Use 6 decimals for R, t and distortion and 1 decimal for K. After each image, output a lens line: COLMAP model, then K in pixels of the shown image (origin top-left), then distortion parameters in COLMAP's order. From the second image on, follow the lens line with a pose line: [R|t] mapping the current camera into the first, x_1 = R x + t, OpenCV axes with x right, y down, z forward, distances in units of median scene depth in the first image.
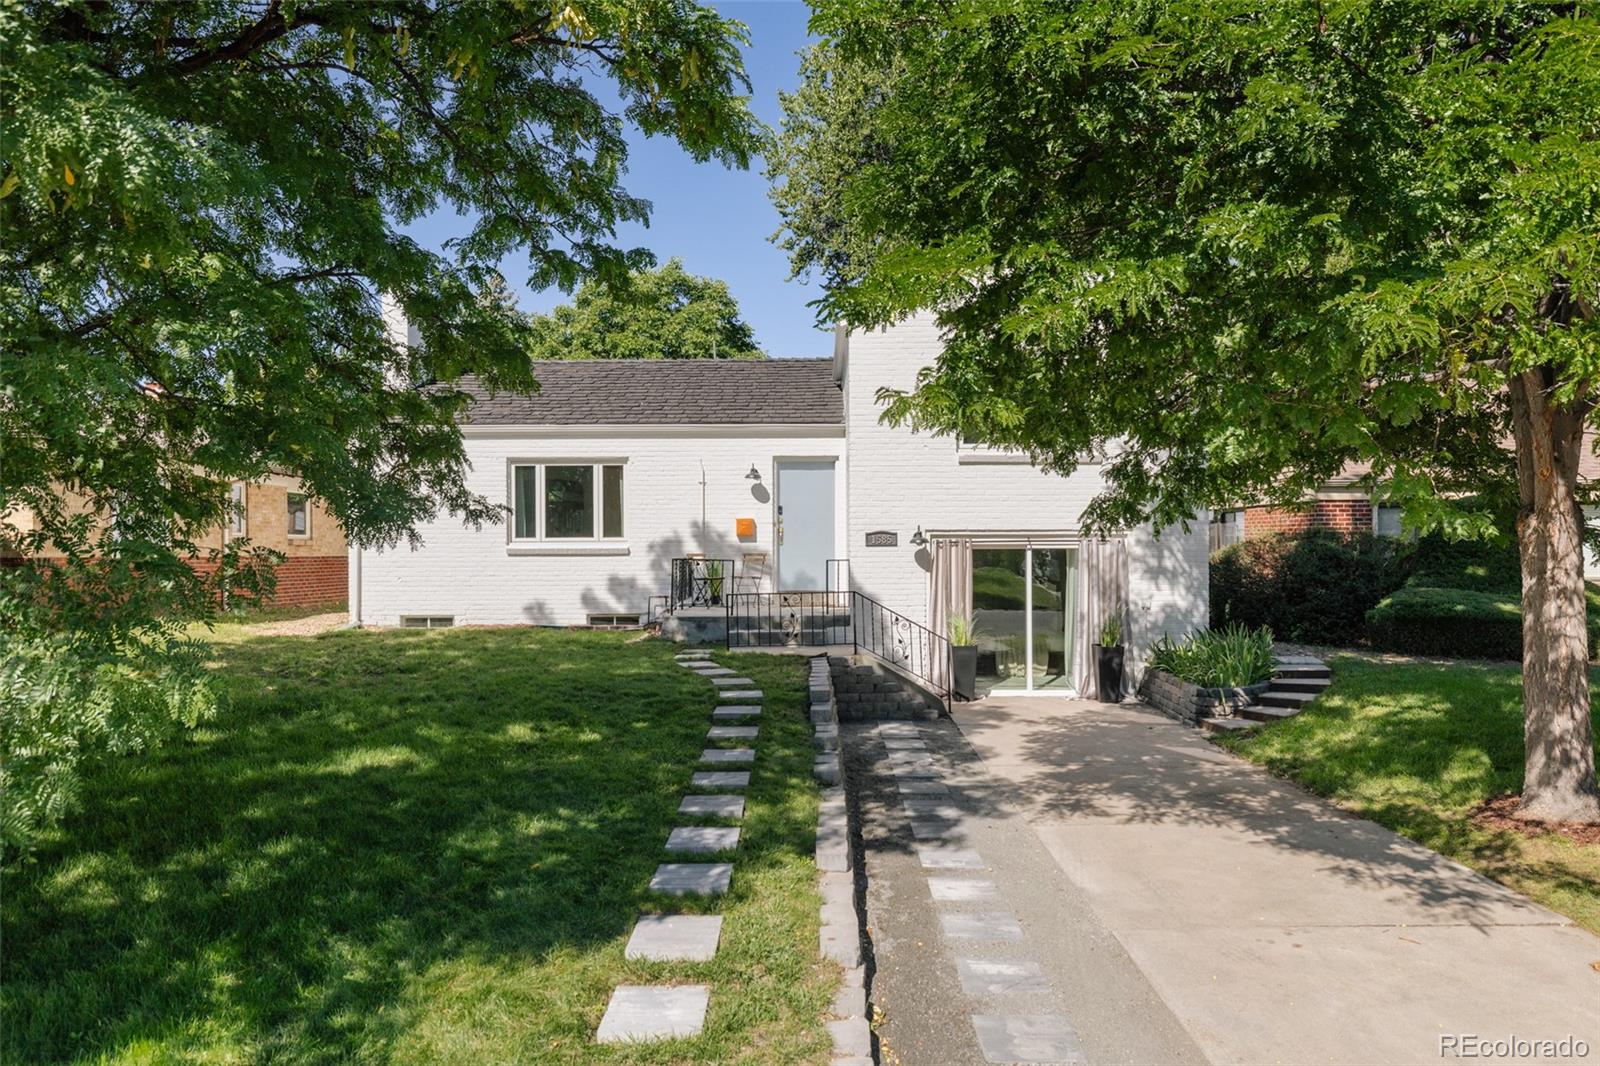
lens RADIAL K [[996.7, 0, 766.1], [0, 996.7, 508.2], [0, 0, 1]] dist [0.005662, -0.006936]
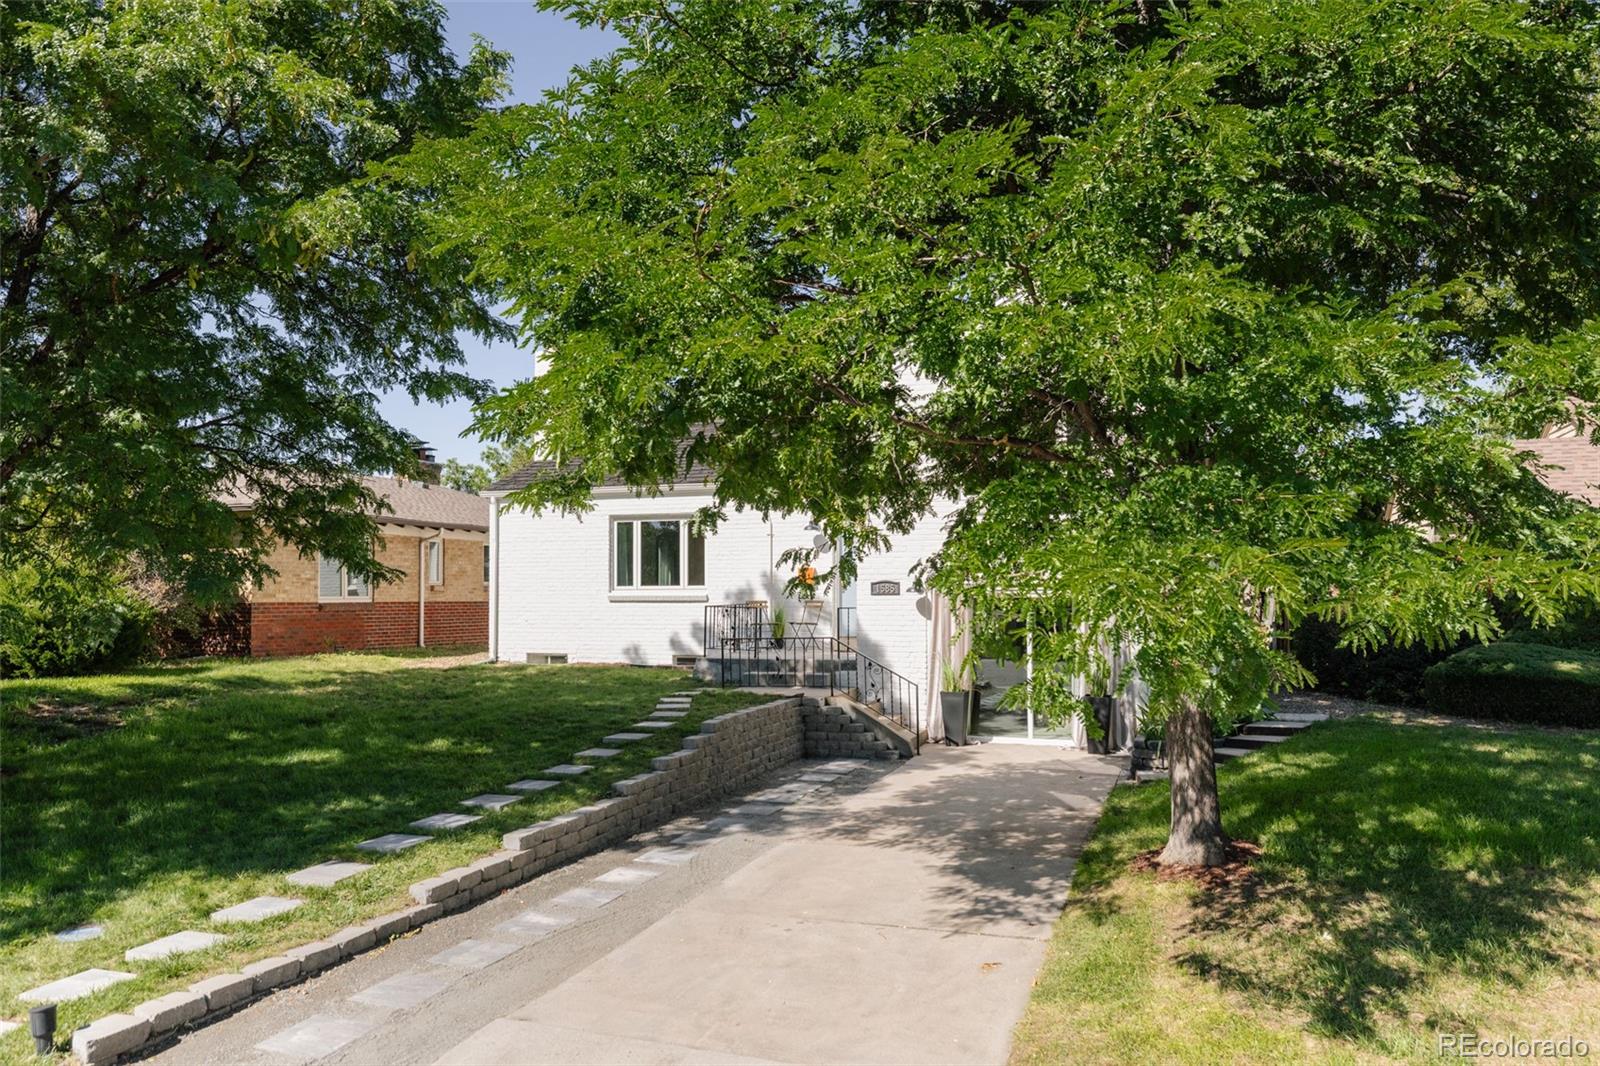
lens RADIAL K [[1062.4, 0, 796.6], [0, 1062.4, 537.4], [0, 0, 1]] dist [0.023953, -0.001314]
pose [[0.952158, -0.014514, -0.305260, 0.316834], [0.011988, 0.999877, -0.010147, -0.011064], [0.305369, 0.006003, 0.952215, -0.084661]]
